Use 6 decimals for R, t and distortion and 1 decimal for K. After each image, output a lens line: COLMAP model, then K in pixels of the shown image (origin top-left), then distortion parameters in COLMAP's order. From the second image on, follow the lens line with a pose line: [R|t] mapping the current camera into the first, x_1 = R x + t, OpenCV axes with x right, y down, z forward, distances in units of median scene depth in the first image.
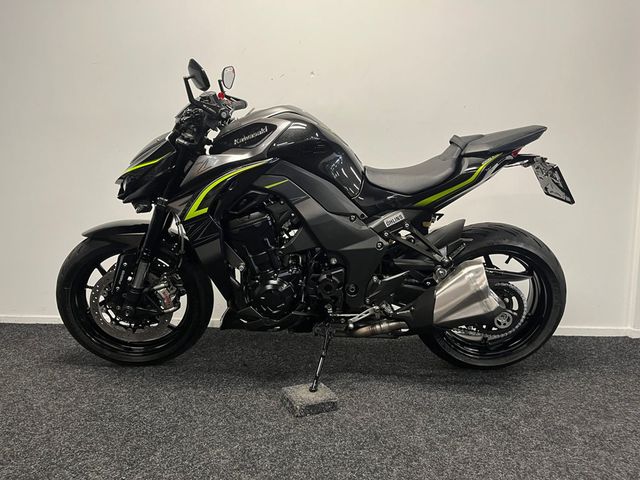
lens RADIAL K [[489.8, 0, 319.7], [0, 489.8, 241.8], [0, 0, 1]] dist [0.077192, -0.108788]
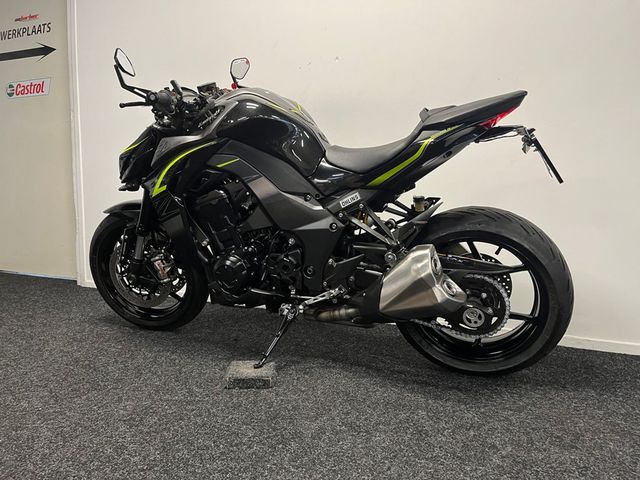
lens RADIAL K [[489.8, 0, 320.2], [0, 489.8, 234.9], [0, 0, 1]] dist [0.077192, -0.108788]
pose [[0.932263, 0.033776, -0.360200, 0.436187], [-0.040660, 0.999106, -0.011551, 0.035294], [0.359488, 0.025414, 0.932804, 0.093195]]
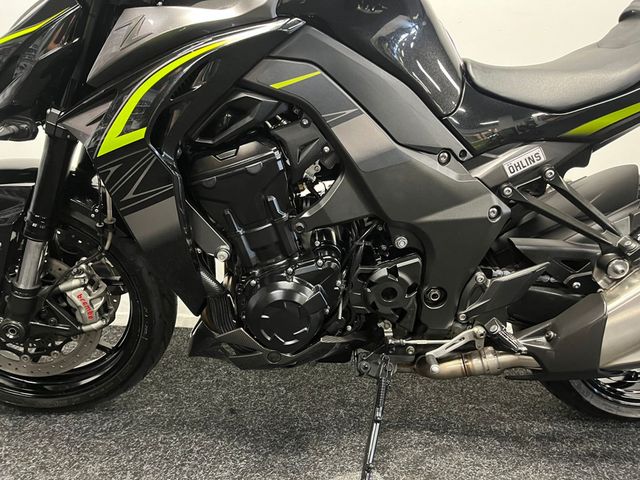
lens RADIAL K [[489.8, 0, 317.3], [0, 489.8, 235.7], [0, 0, 1]] dist [0.077192, -0.108788]
pose [[0.999914, 0.009521, 0.009039, -0.064621], [-0.010163, 0.997219, 0.073826, -0.004886], [-0.008311, -0.073911, 0.997230, 0.479654]]
